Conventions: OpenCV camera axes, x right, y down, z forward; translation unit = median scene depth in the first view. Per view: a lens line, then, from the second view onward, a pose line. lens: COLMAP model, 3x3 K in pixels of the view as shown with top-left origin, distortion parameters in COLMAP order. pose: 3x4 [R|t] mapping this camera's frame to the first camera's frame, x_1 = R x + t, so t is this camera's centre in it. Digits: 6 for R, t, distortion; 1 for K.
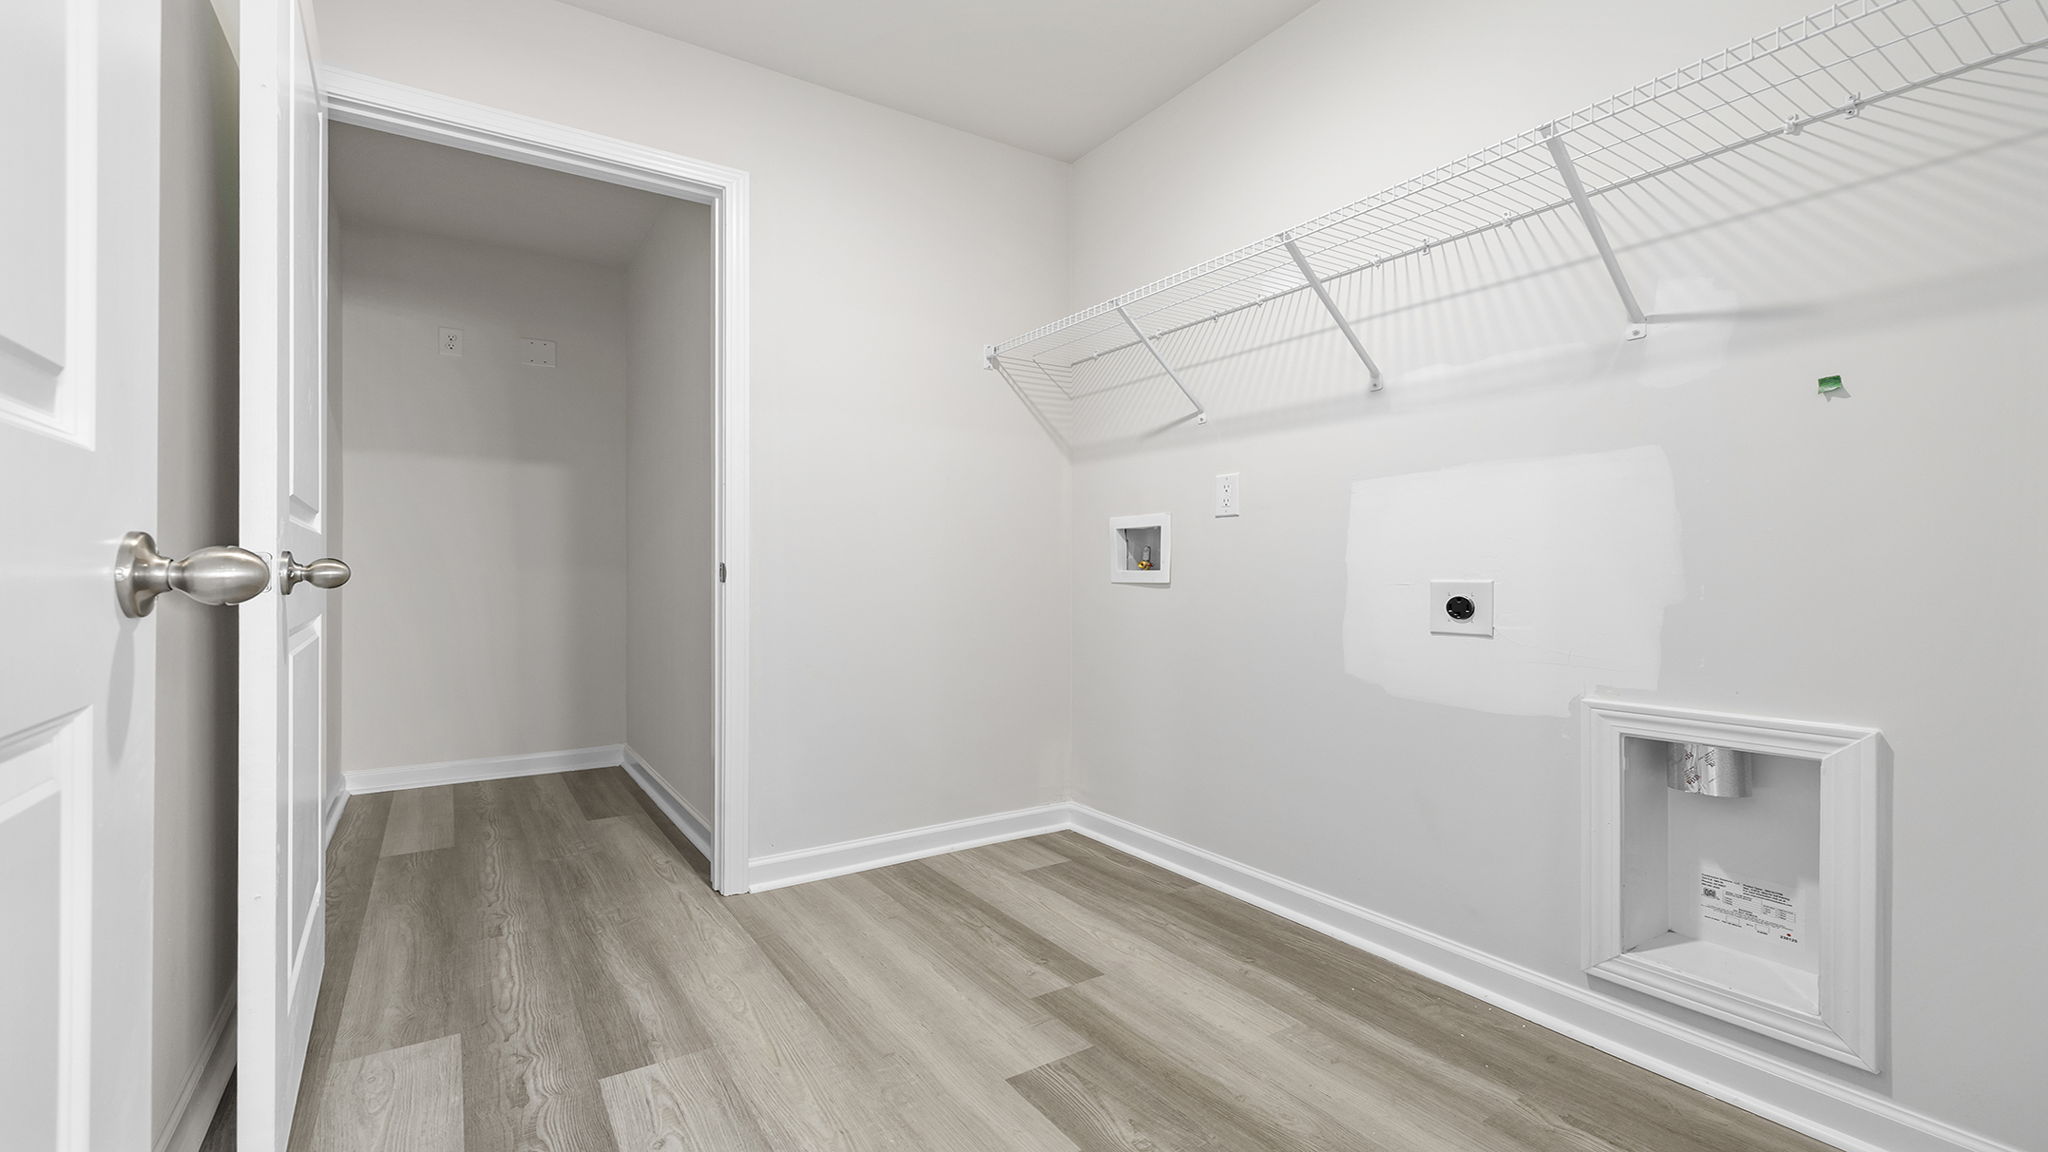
lens RADIAL K [[880.7, 0, 1024.0], [0, 880.7, 576.0], [0, 0, 1]] dist [0.000527, -0.000049]
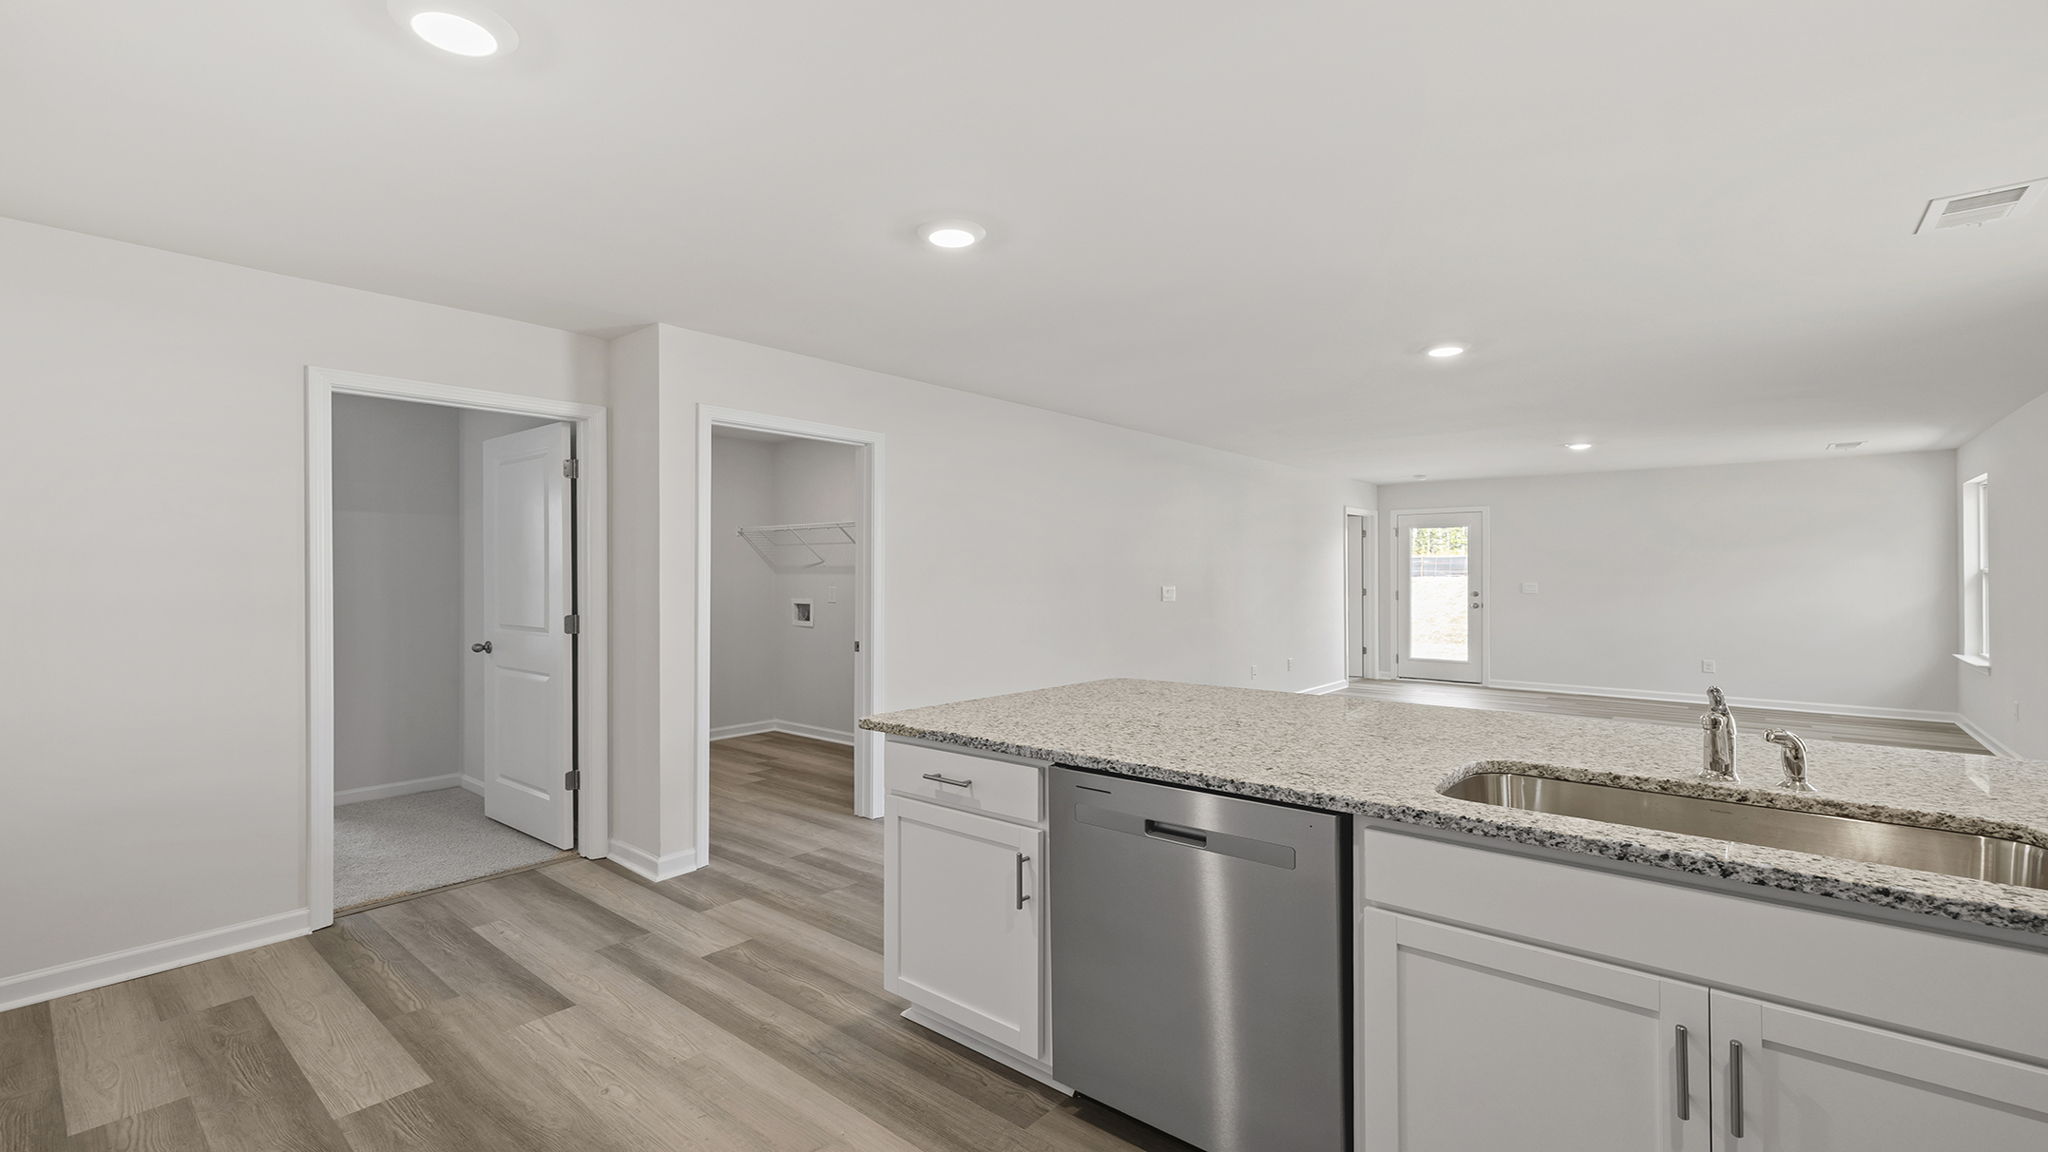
lens RADIAL K [[880.7, 0, 1024.0], [0, 880.7, 576.0], [0, 0, 1]] dist [0.000527, -0.000049]
pose [[0.961070, -0.003682, 0.276282, 0.044283], [0.006247, 0.999945, -0.008403, -0.105036], [-0.276236, 0.009802, 0.961040, -1.524108]]
